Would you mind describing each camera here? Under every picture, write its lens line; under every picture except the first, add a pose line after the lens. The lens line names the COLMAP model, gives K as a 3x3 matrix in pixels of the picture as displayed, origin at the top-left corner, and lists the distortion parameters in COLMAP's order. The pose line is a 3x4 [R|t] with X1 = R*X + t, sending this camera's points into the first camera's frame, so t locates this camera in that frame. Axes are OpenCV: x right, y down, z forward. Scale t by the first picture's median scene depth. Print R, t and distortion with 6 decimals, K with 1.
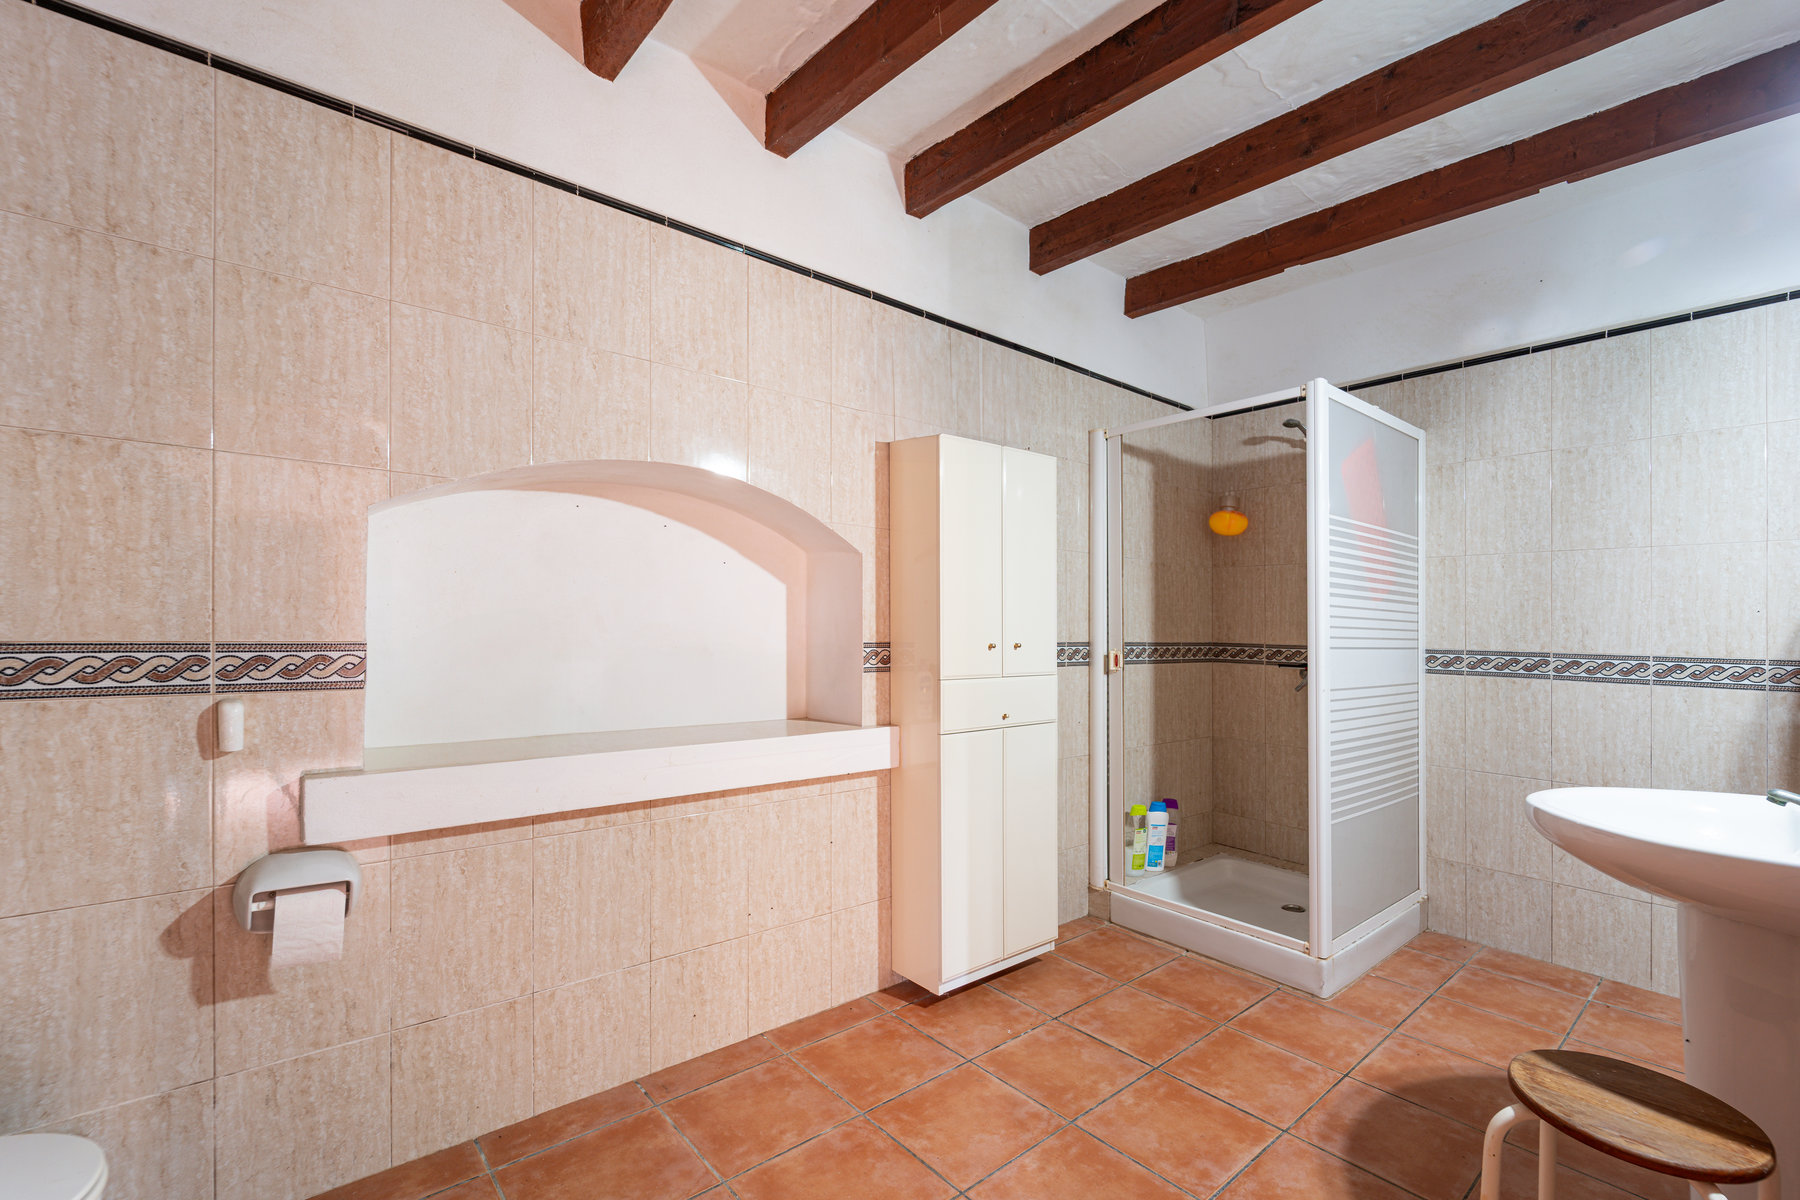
lens RADIAL K [[732.1, 0, 891.8], [0, 732.1, 611.8], [0, 0, 1]] dist [-0.003404, 0.000712]
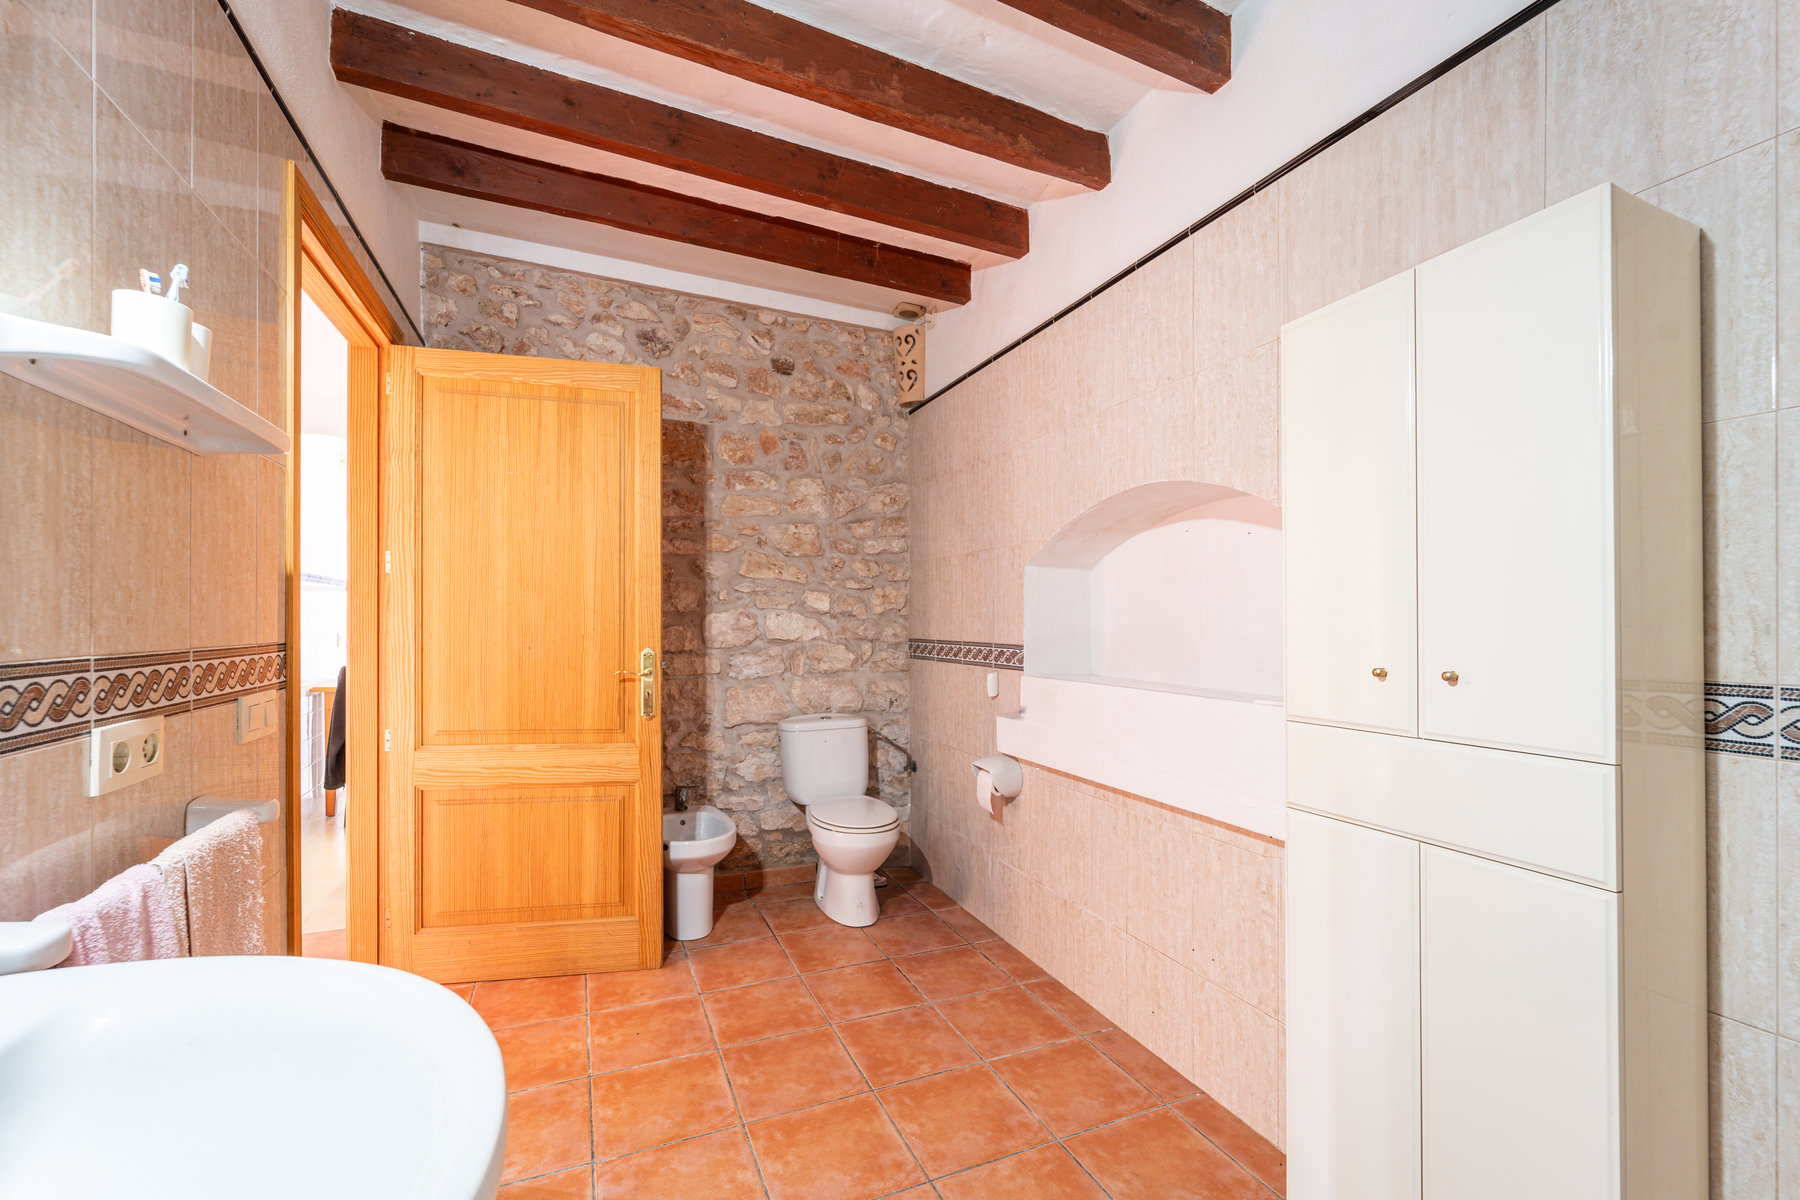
lens RADIAL K [[732.1, 0, 878.9], [0, 732.1, 637.7], [0, 0, 1]] dist [-0.003404, 0.000712]
pose [[-0.259237, -0.002670, -0.965810, 0.872816], [0.002910, 0.999989, -0.003546, 0.025730], [0.965809, -0.003730, -0.259227, 0.939309]]
